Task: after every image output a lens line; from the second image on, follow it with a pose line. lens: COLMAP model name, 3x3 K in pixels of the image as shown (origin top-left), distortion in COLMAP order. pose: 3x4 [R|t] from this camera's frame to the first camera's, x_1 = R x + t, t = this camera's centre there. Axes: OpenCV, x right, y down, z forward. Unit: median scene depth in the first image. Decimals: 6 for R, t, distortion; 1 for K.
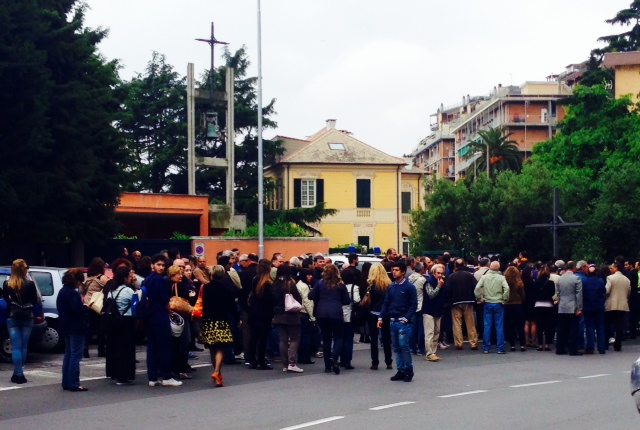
lens RADIAL K [[1106.5, 0, 319.8], [0, 1106.5, 214.8], [0, 0, 1]] dist [-0.002713, 0.000000]
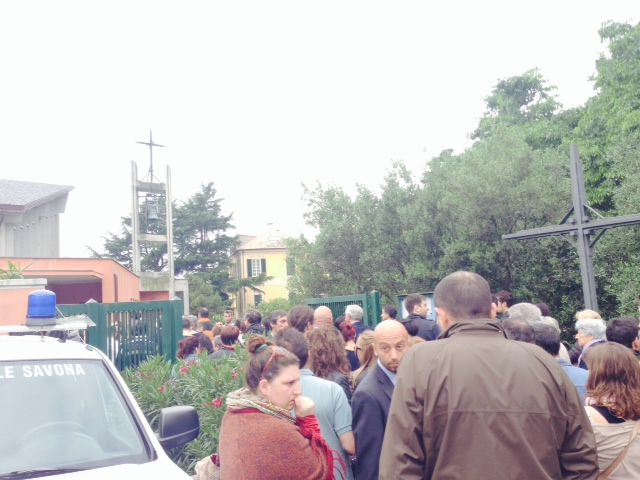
lens RADIAL K [[538.2, 0, 320.6], [0, 538.2, 240.2], [0, 0, 1]] dist [-0.006607, 0.001078]
pose [[0.995617, -0.051085, 0.078344, 0.023426], [0.057201, 0.995318, -0.077916, 0.006886], [-0.073997, 0.082056, 0.993877, 0.206659]]
